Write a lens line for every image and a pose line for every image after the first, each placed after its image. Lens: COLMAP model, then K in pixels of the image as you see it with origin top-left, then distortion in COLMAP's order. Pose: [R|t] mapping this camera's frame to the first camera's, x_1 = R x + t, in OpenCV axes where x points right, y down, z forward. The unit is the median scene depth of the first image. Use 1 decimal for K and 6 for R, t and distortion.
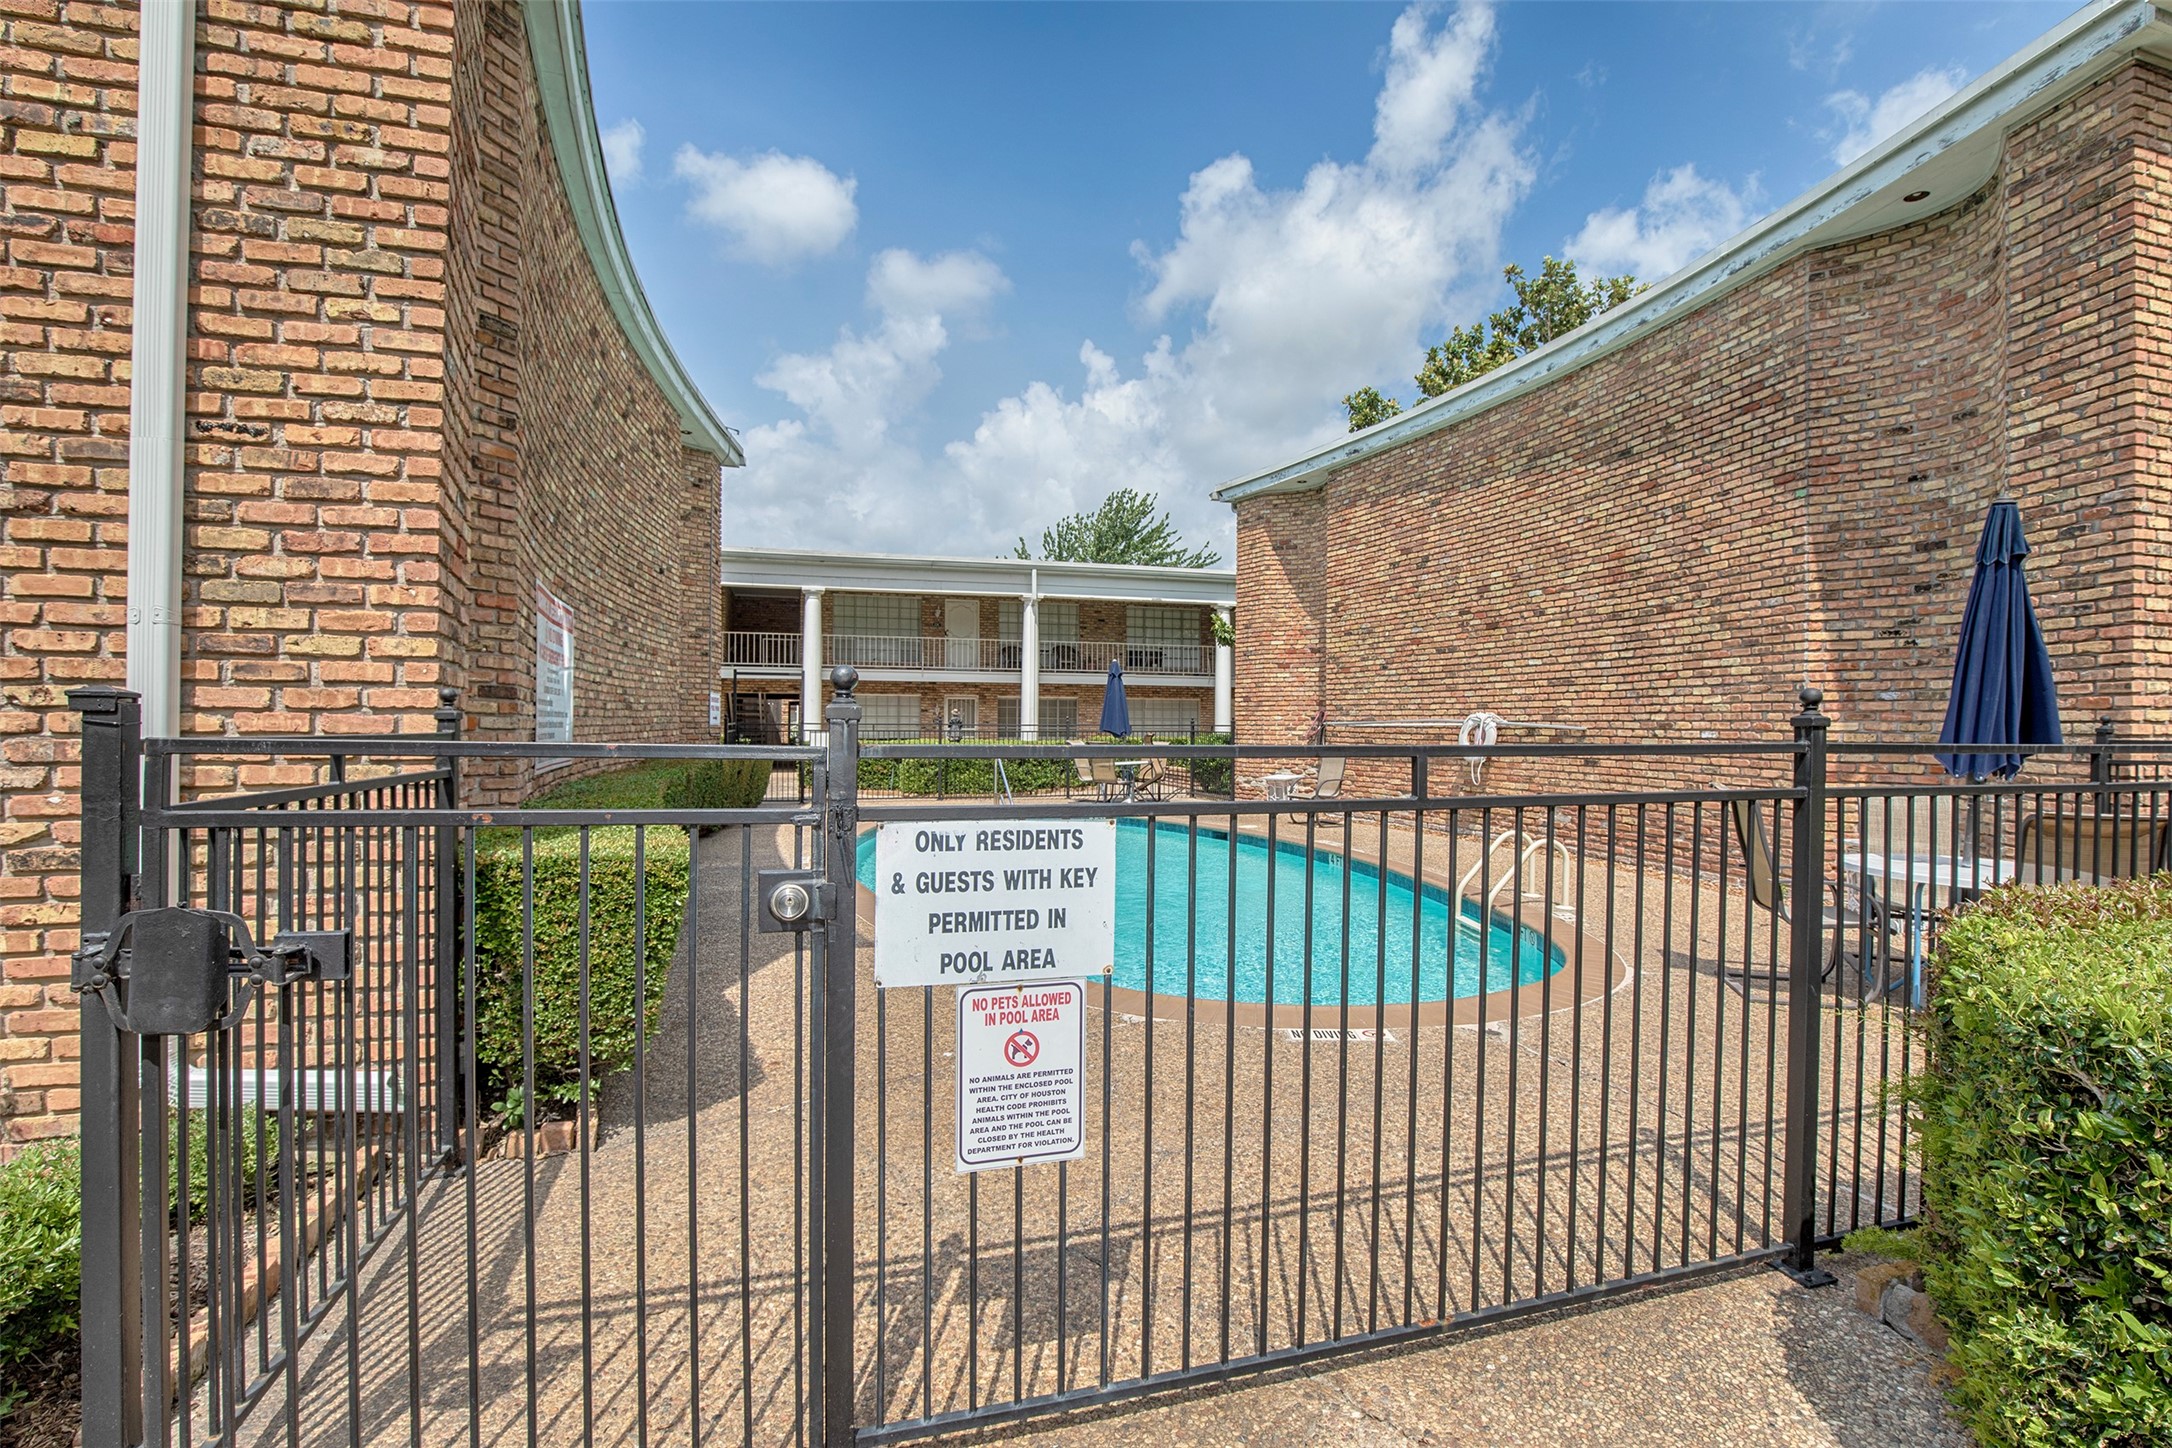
lens RADIAL K [[988.8, 0, 1101.4], [0, 988.8, 723.6], [0, 0, 1]] dist [-0.032754, 0.003532]
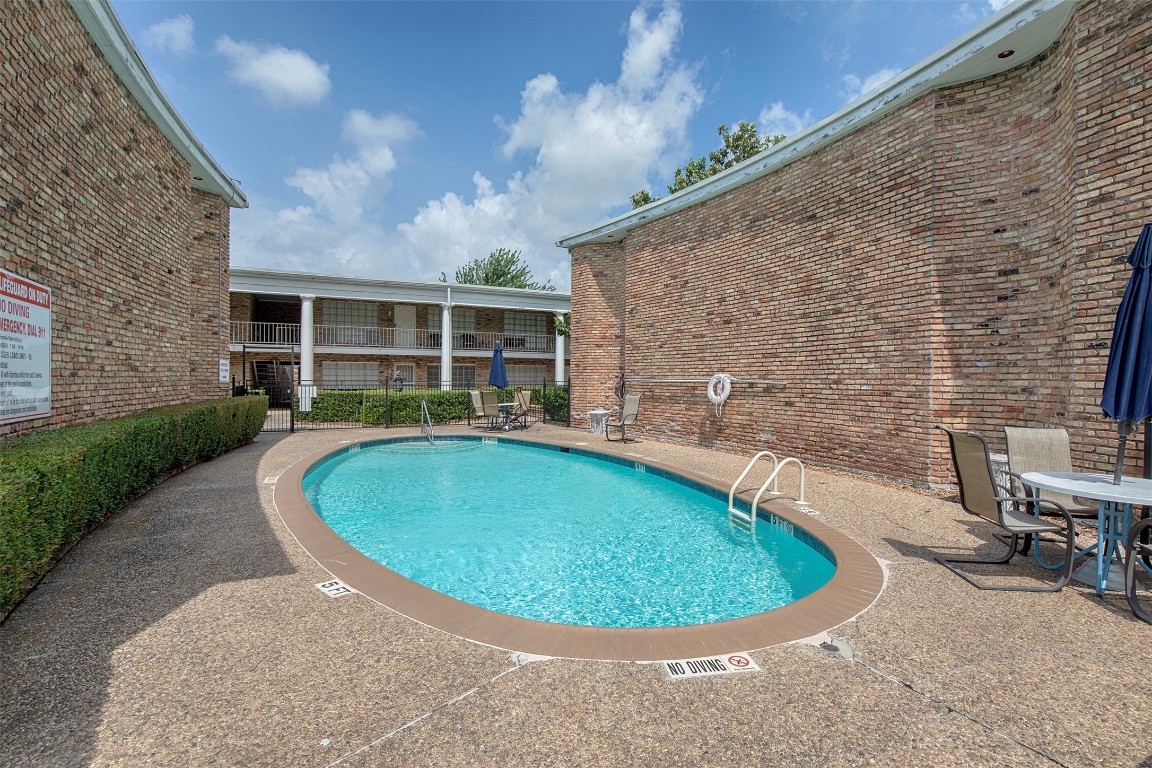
lens RADIAL K [[524.4, 0, 584.2], [0, 524.4, 383.8], [0, 0, 1]] dist [-0.032754, 0.003532]
pose [[0.984036, -0.002327, 0.177955, -0.000593], [0.000744, 0.999960, 0.008959, -0.002851], [-0.177969, -0.008683, 0.983998, 0.205018]]
